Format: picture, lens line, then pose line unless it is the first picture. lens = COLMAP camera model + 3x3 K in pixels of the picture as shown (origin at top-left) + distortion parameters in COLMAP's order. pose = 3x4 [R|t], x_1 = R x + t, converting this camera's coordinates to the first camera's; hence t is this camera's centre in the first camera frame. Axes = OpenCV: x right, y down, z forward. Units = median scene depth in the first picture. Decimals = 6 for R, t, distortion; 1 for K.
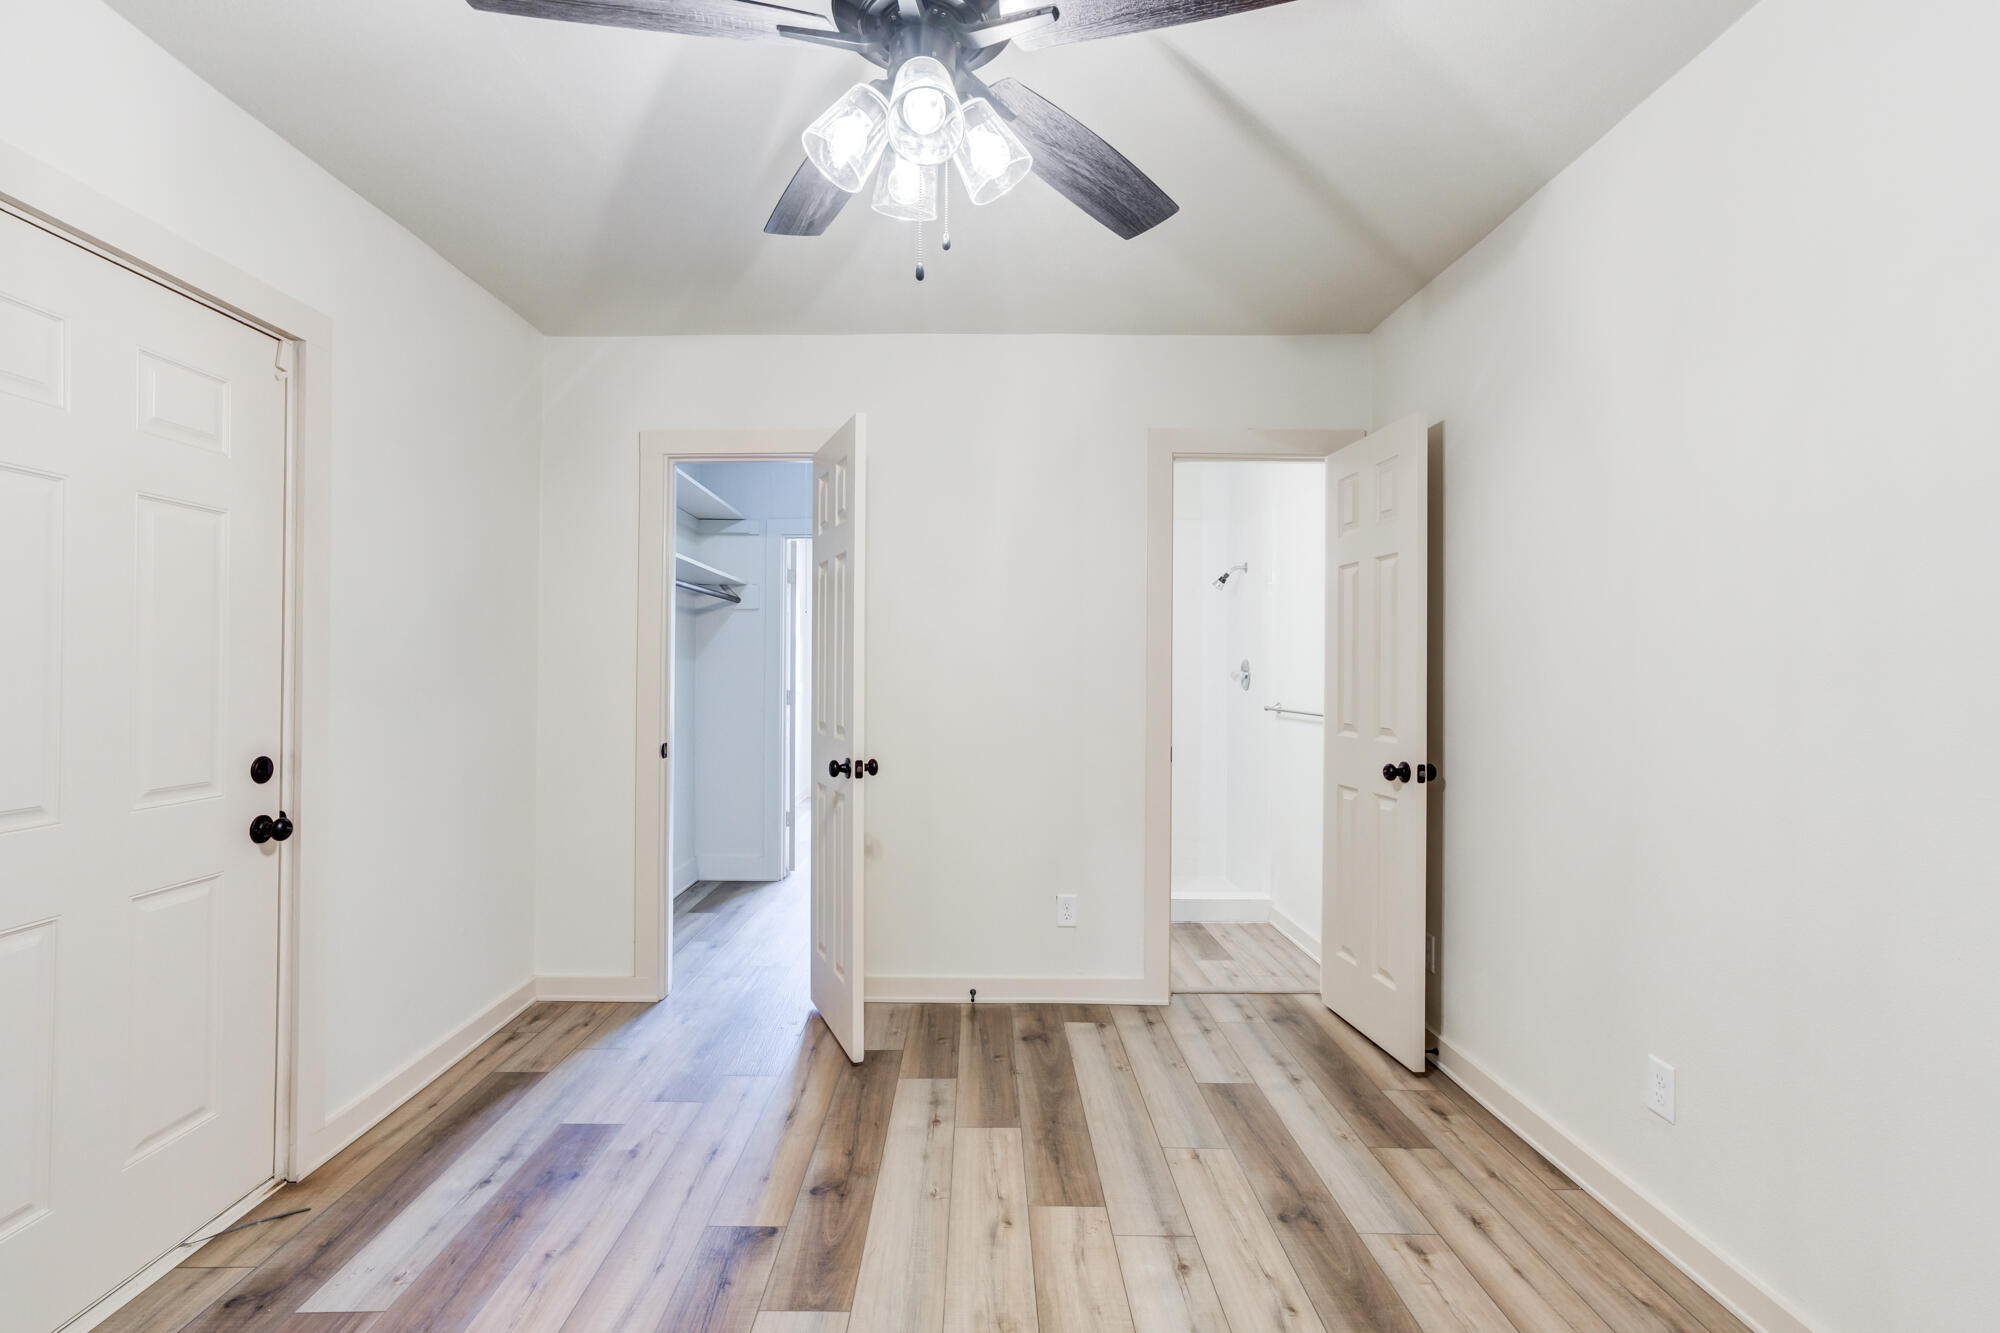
lens RADIAL K [[926.3, 0, 995.1], [0, 926.3, 663.0], [0, 0, 1]] dist [-0.015542, 0.015658]
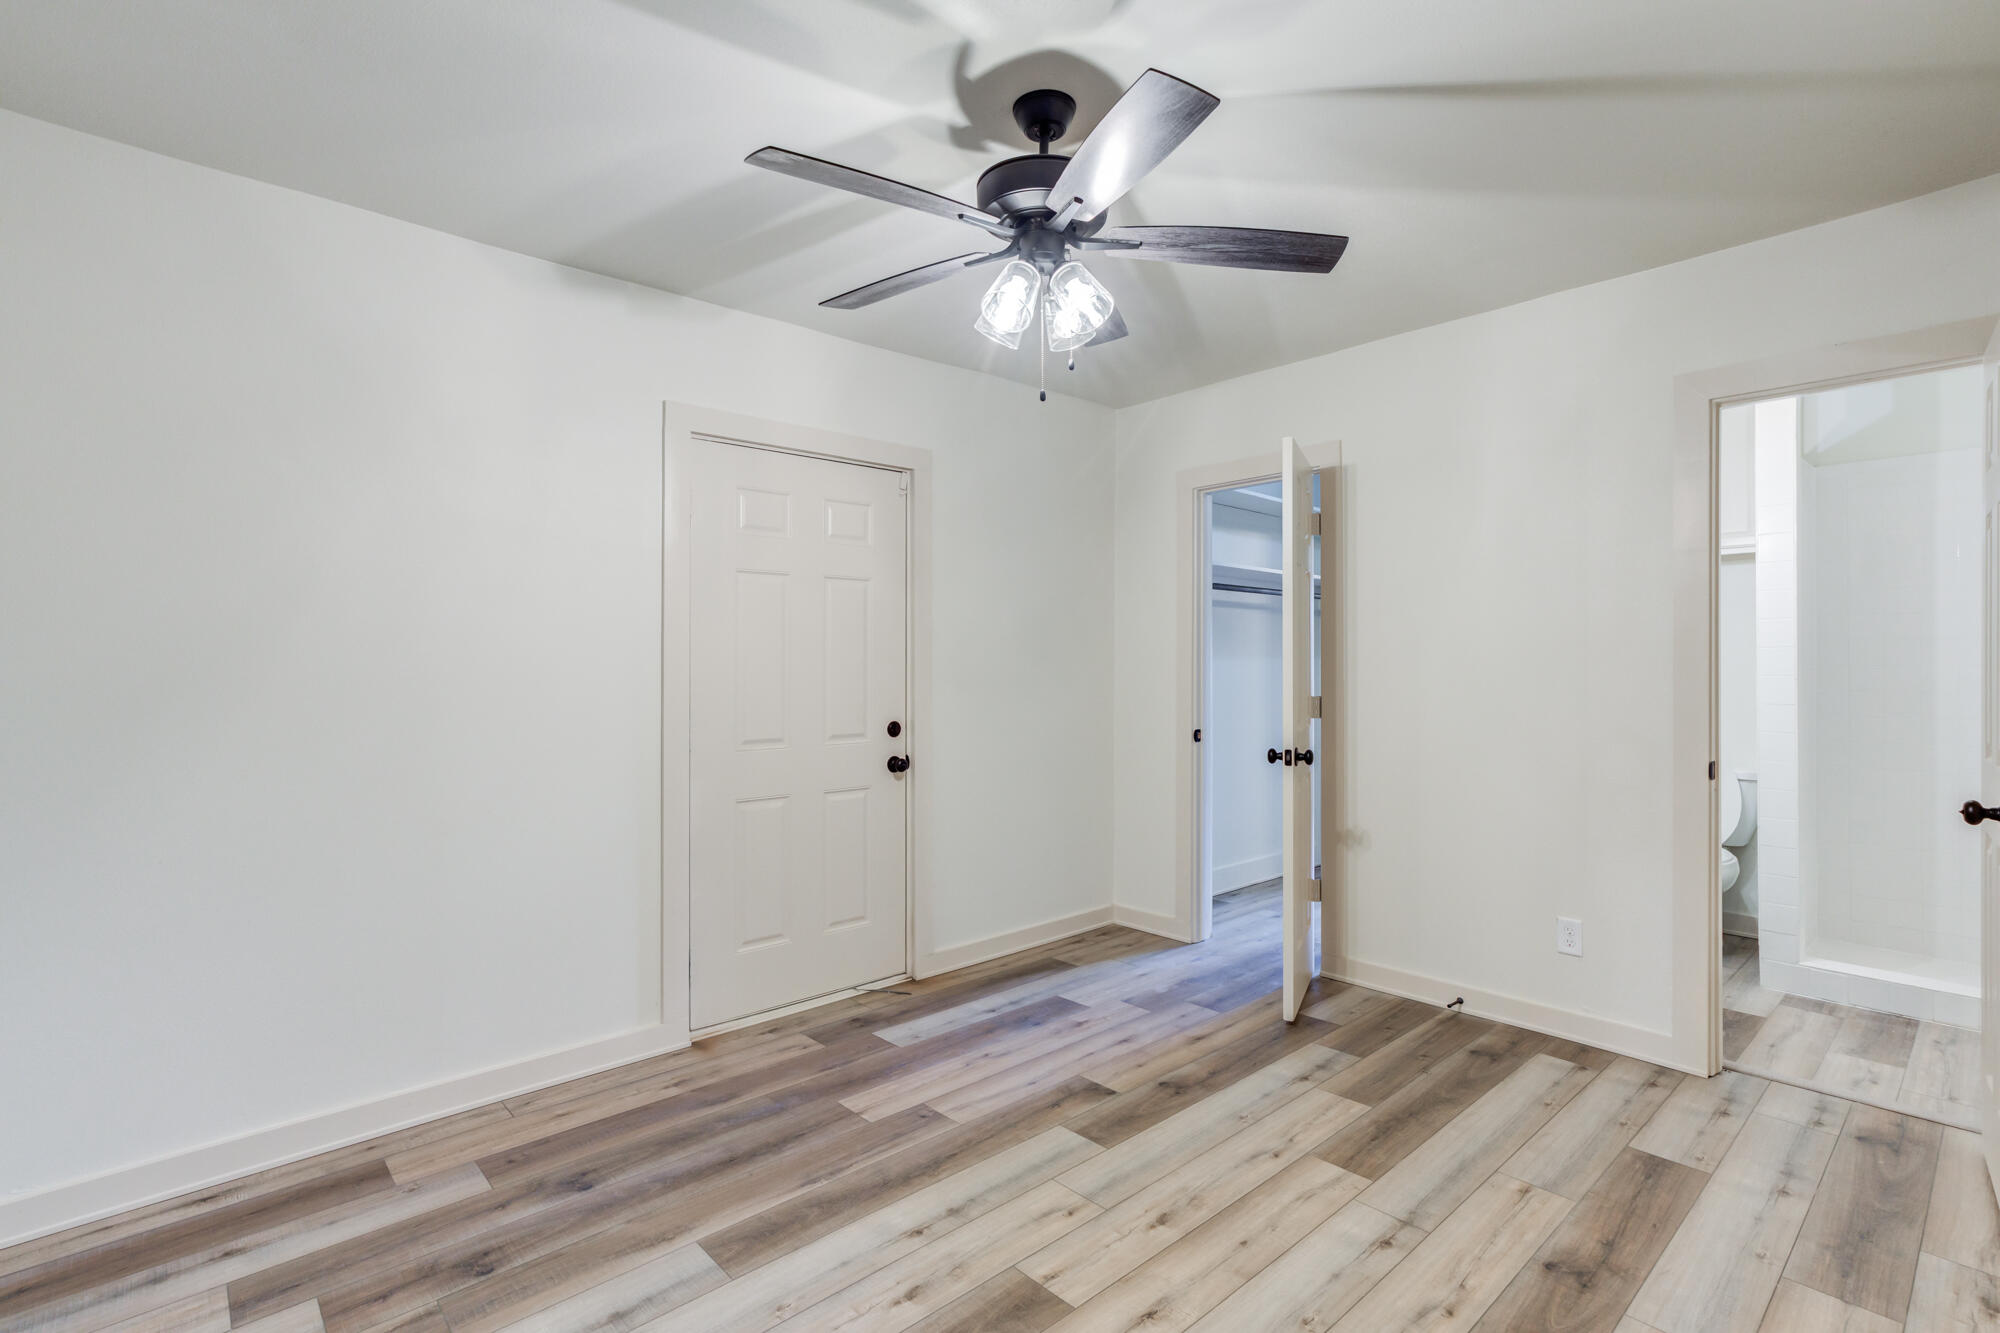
lens RADIAL K [[950.6, 0, 998.0], [0, 950.6, 656.1], [0, 0, 1]] dist [-0.018998, 0.017116]
pose [[0.677051, -0.012410, -0.735832, 0.548299], [0.010507, 0.999919, -0.007196, -0.002722], [0.735861, -0.002859, 0.677126, -0.033075]]
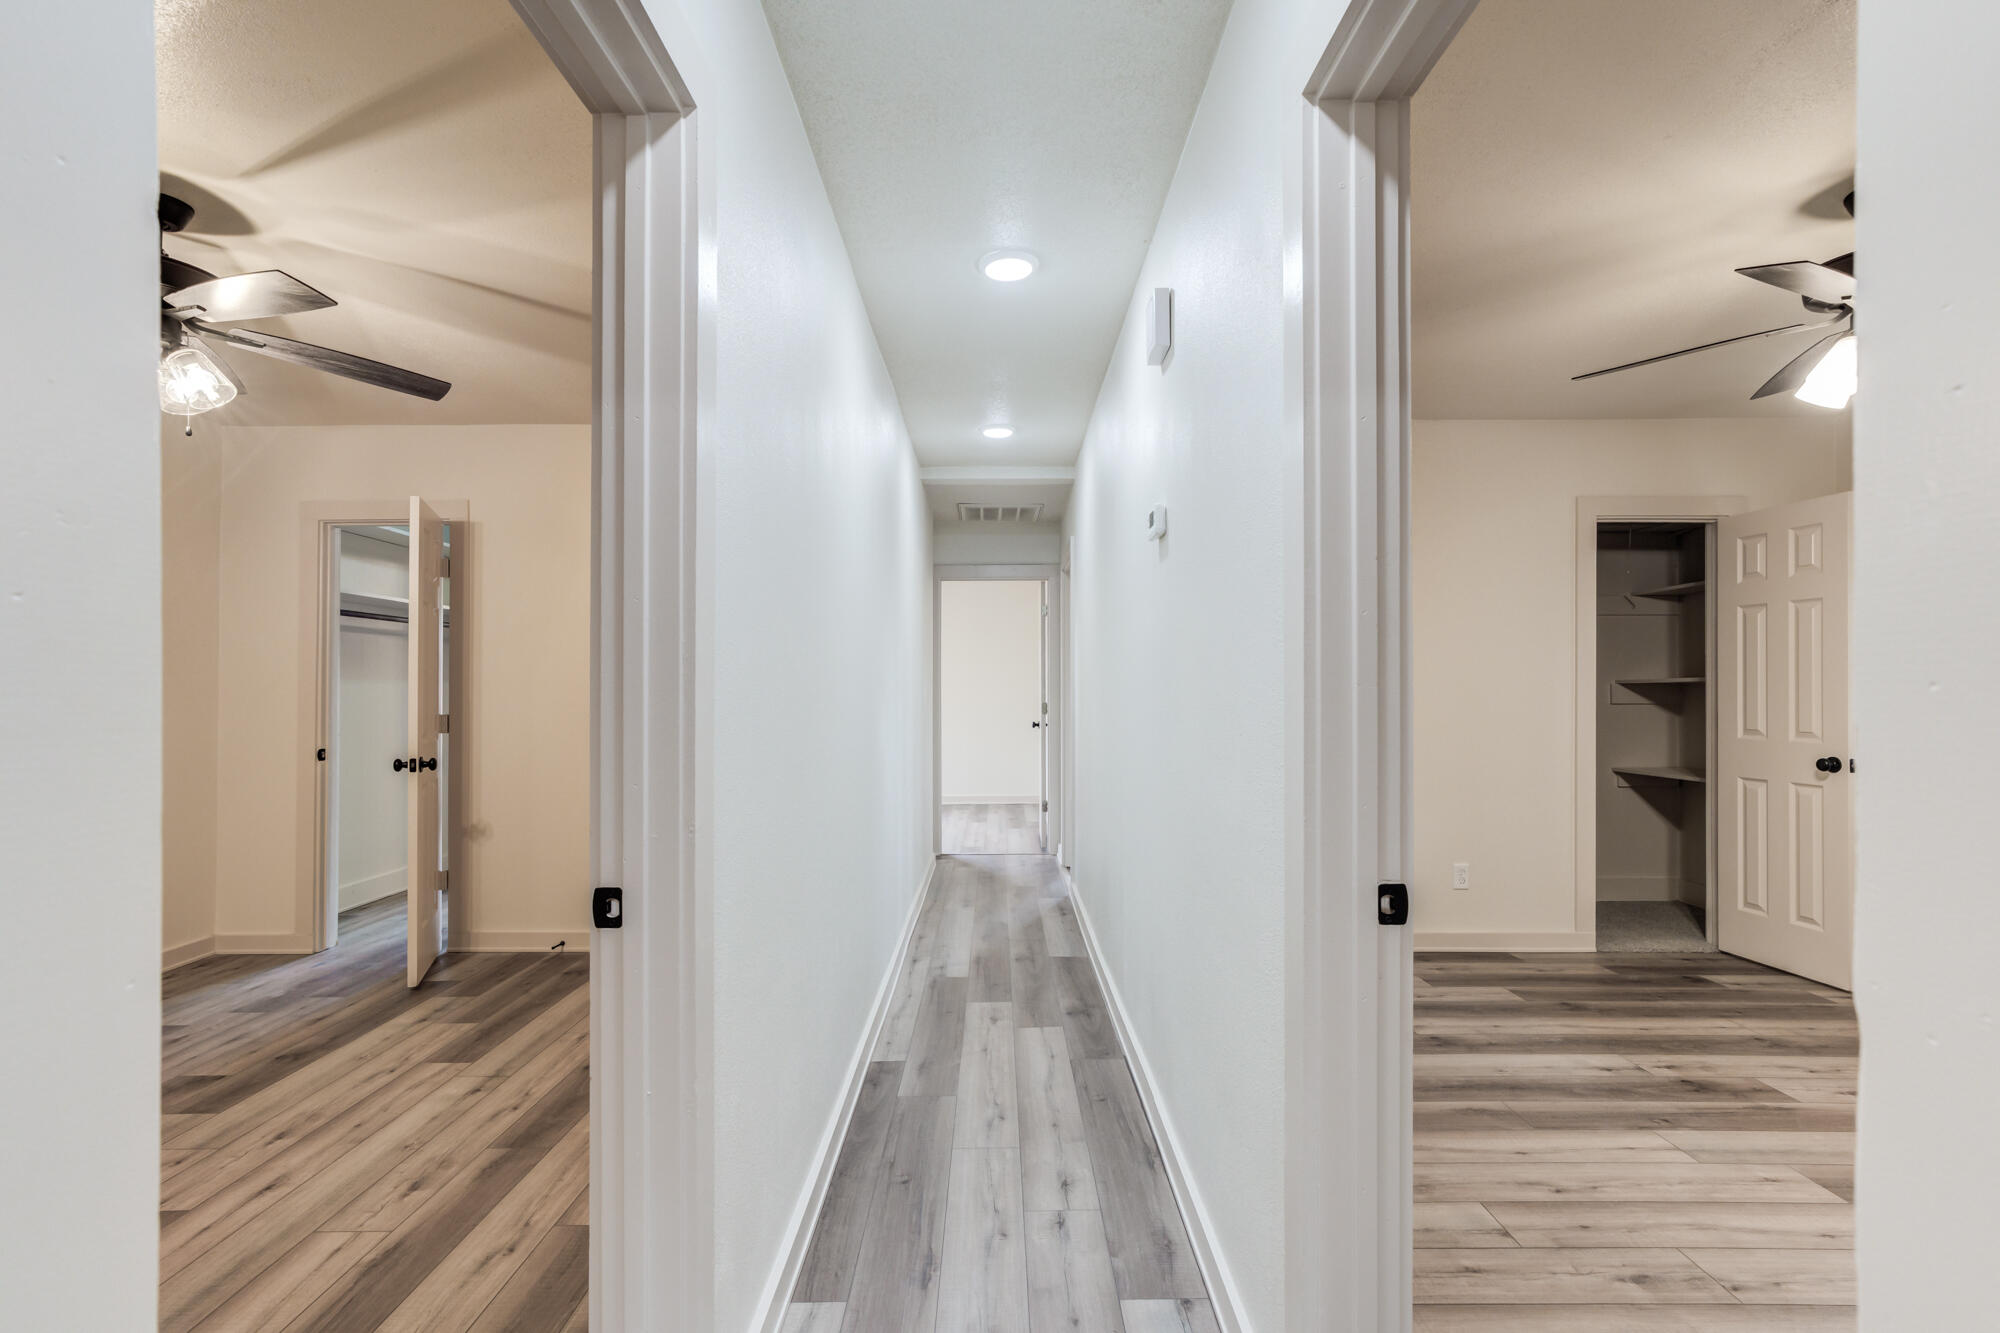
lens RADIAL K [[924.7, 0, 998.3], [0, 924.7, 680.9], [0, 0, 1]] dist [-0.013309, 0.013749]
pose [[0.999936, -0.006076, 0.009573, 0.811854], [0.006066, 0.999981, 0.001089, -0.002437], [-0.009579, -0.001031, 0.999954, -0.388863]]
